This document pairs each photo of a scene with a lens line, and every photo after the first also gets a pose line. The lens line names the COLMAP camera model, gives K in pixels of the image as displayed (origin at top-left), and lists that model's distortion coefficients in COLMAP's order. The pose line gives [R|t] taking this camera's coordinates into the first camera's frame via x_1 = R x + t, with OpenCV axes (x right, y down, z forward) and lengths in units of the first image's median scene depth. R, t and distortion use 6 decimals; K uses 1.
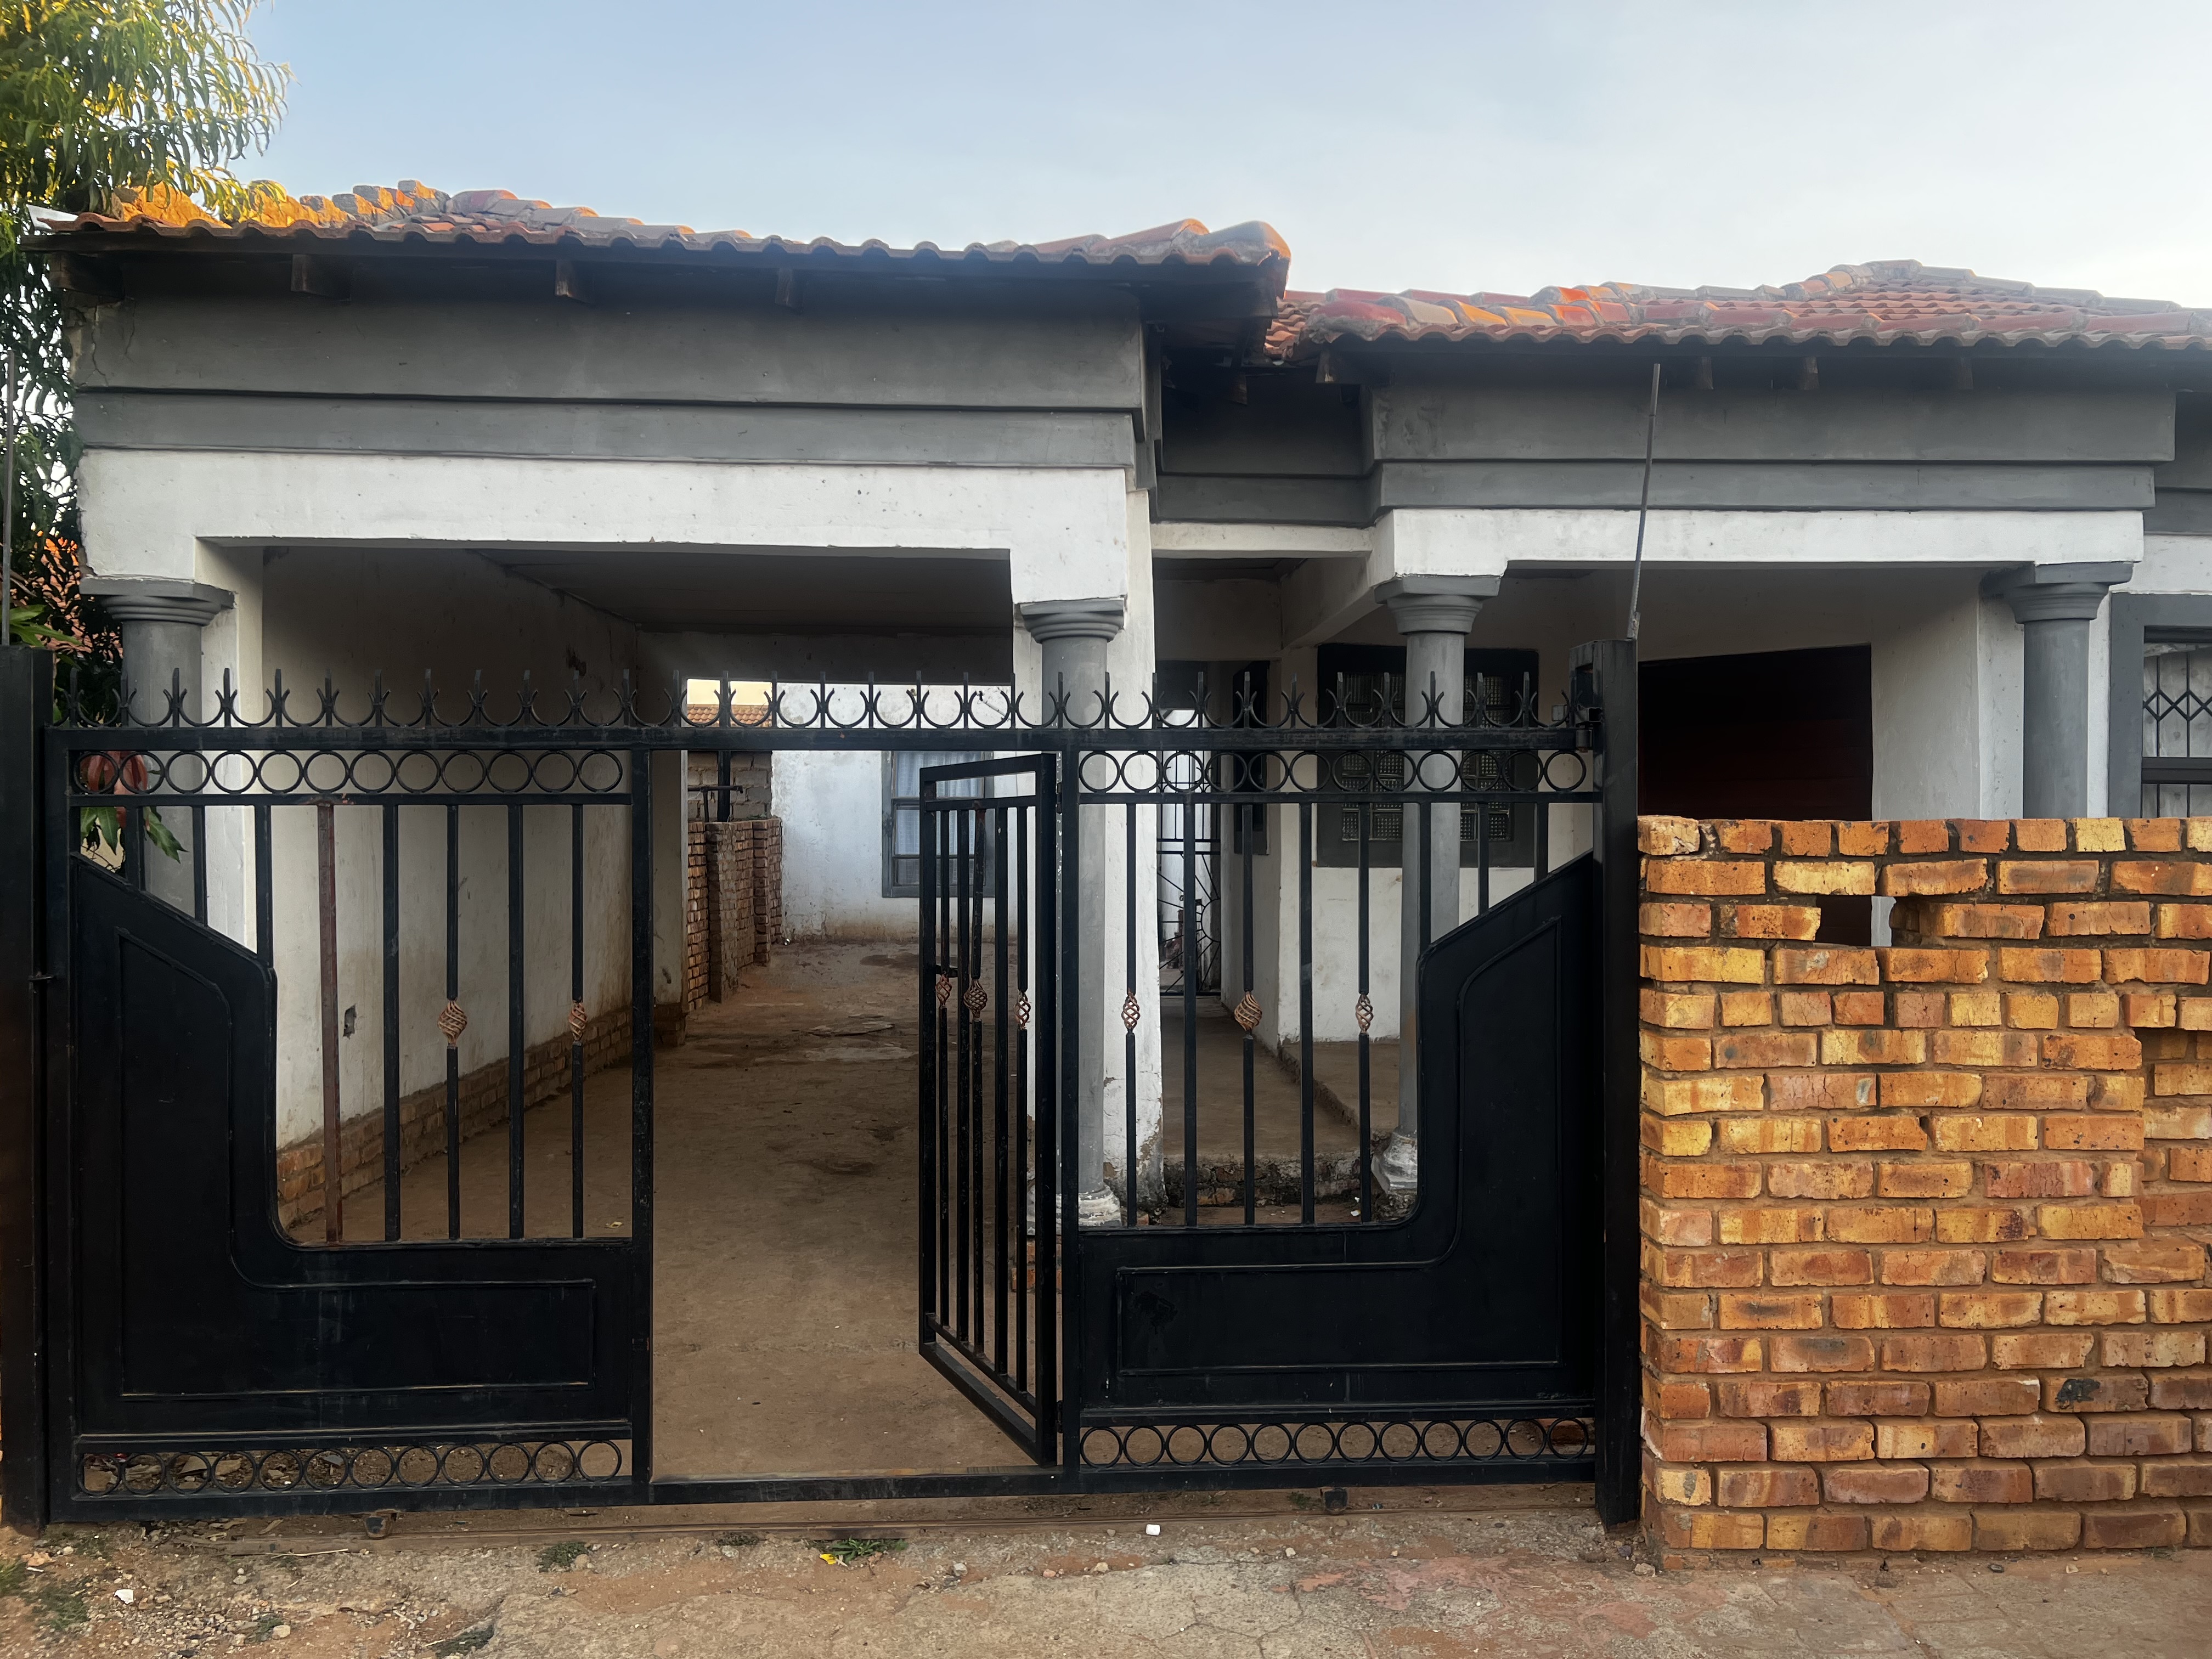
lens RADIAL K [[1656.9, 0, 1115.0], [0, 1656.9, 829.0], [0, 0, 1]] dist [0.056064, -0.066480]
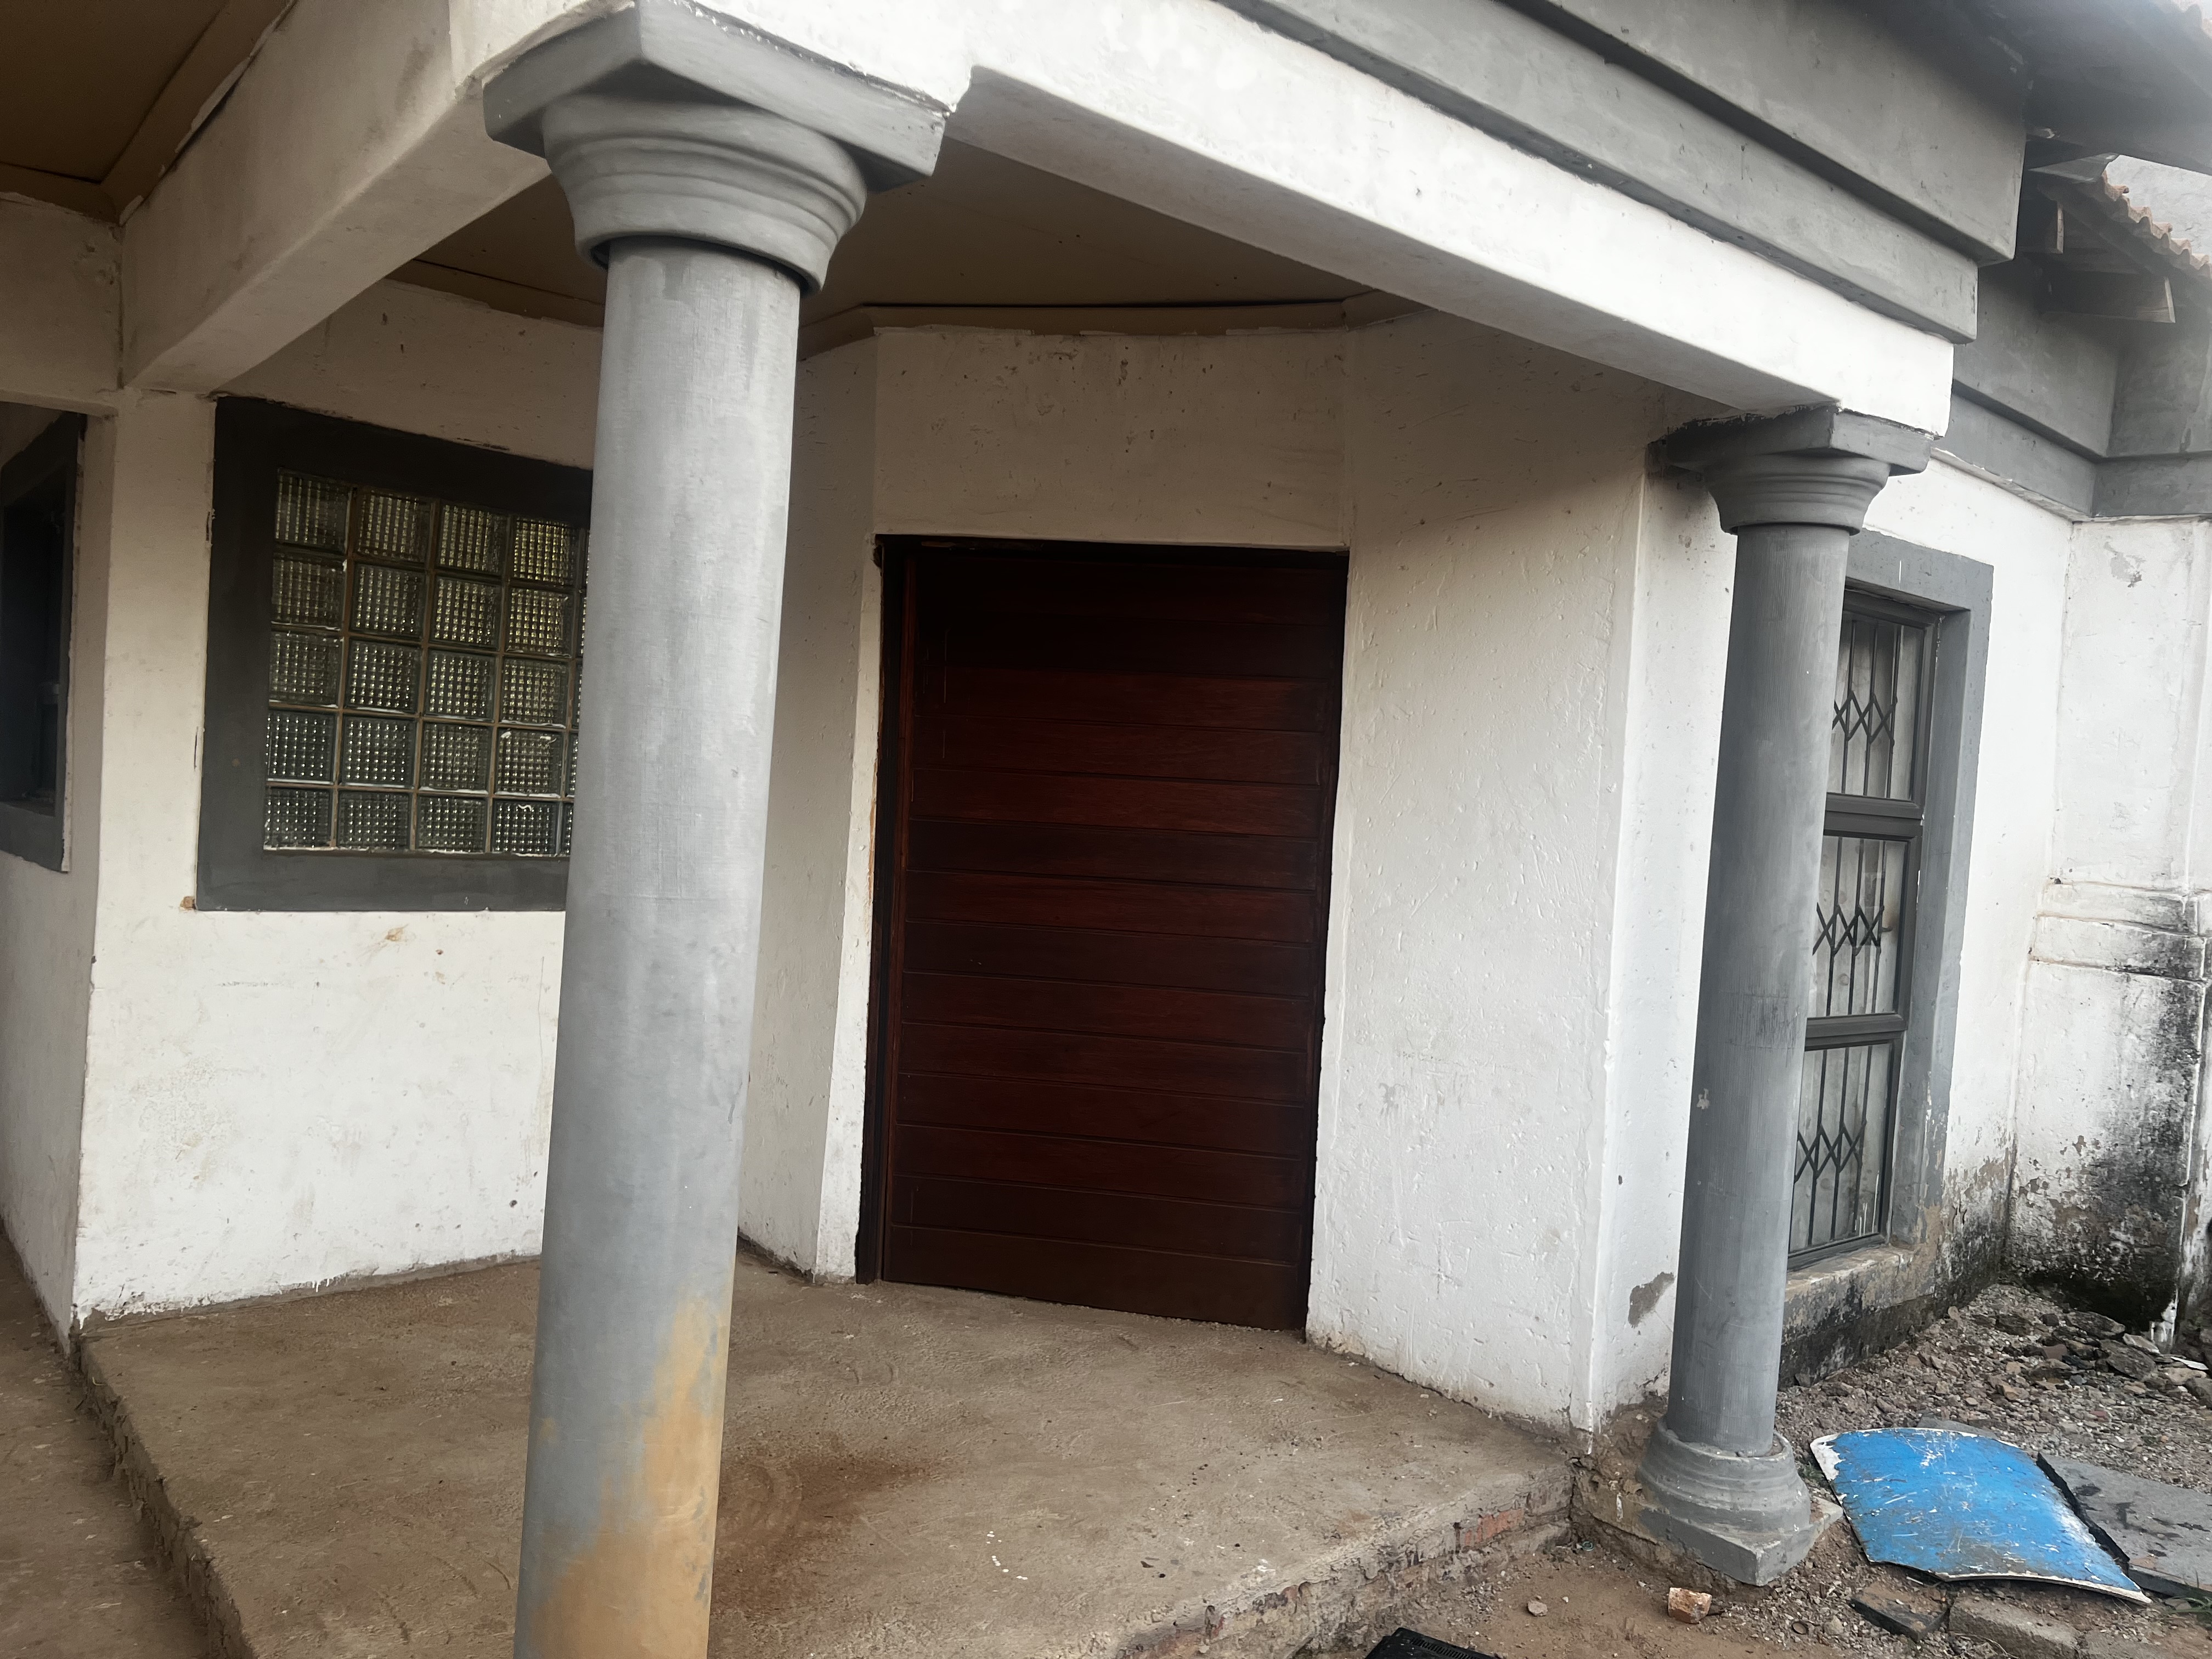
lens RADIAL K [[1656.9, 0, 1121.1], [0, 1656.9, 835.3], [0, 0, 1]] dist [0.056064, -0.066480]
pose [[0.803931, 0.031402, 0.593893, 0.097212], [-0.055922, 0.998172, 0.022922, -0.034885], [-0.592087, -0.051639, 0.804218, 0.876407]]
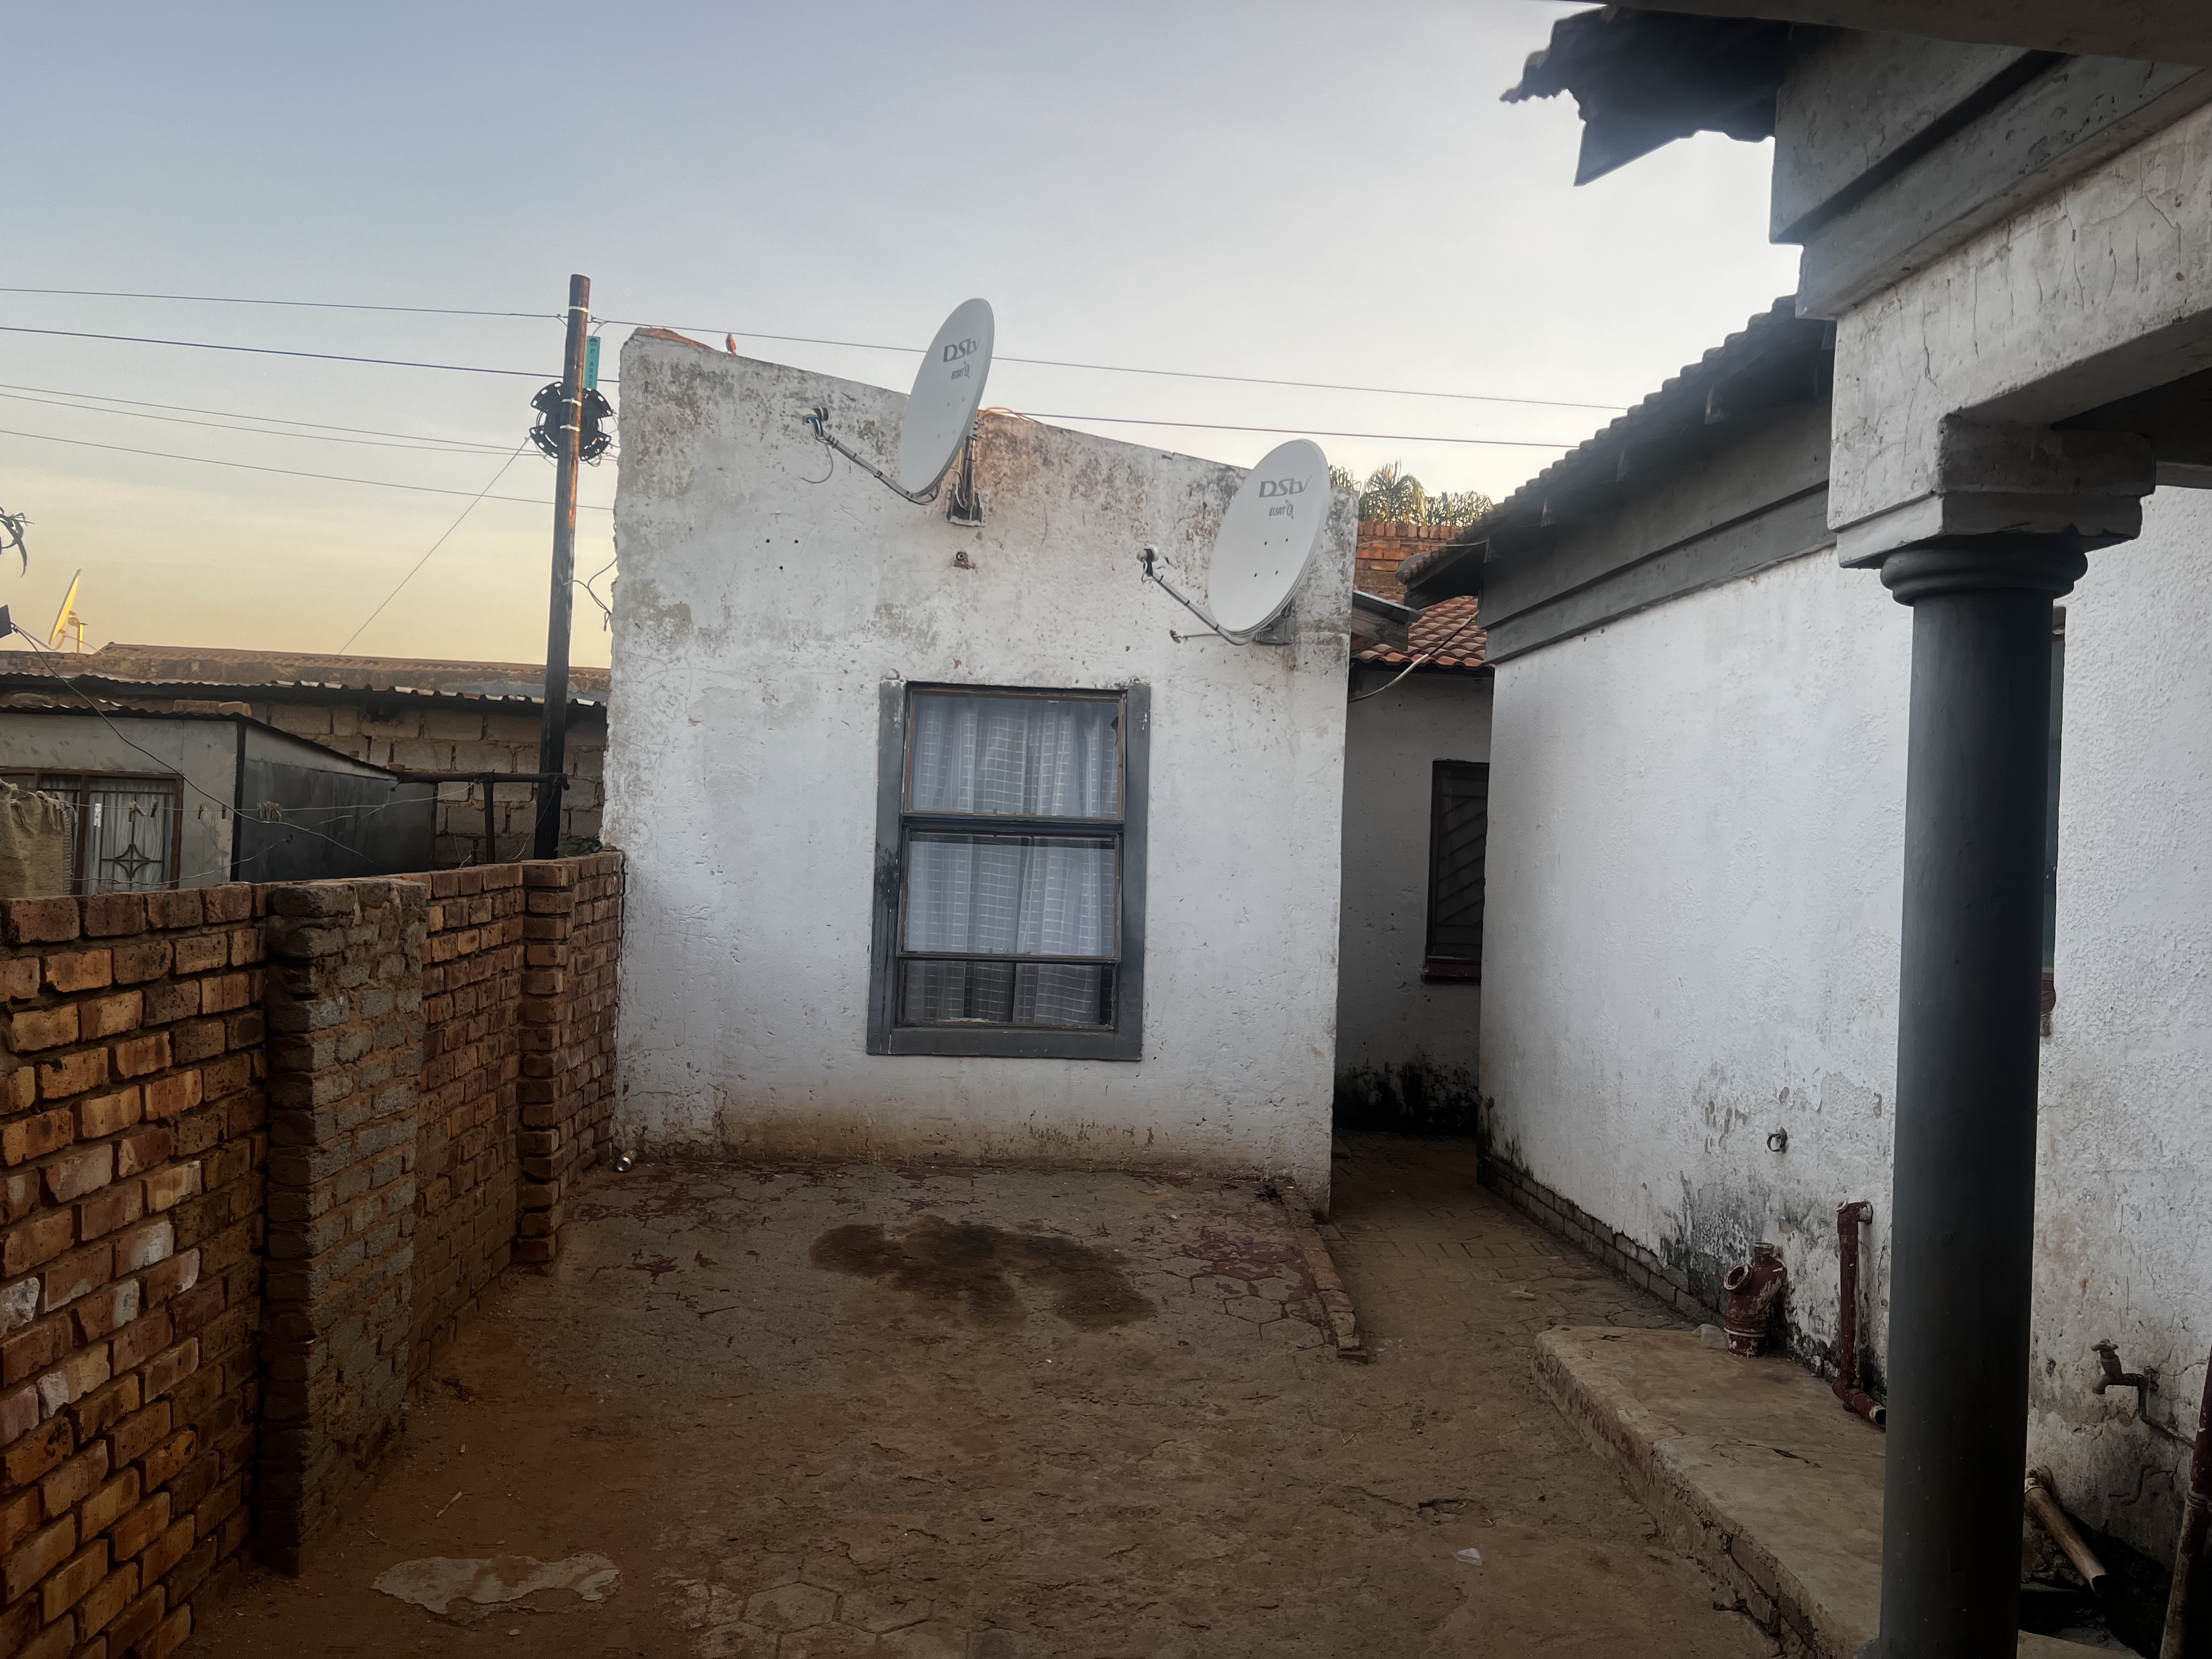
lens RADIAL K [[1656.9, 0, 1122.0], [0, 1656.9, 821.4], [0, 0, 1]] dist [0.056064, -0.066480]
pose [[0.997897, 0.038692, 0.052013, -0.346168], [-0.037816, 0.999127, -0.017727, -0.039009], [-0.052653, 0.015723, 0.998489, 2.007104]]
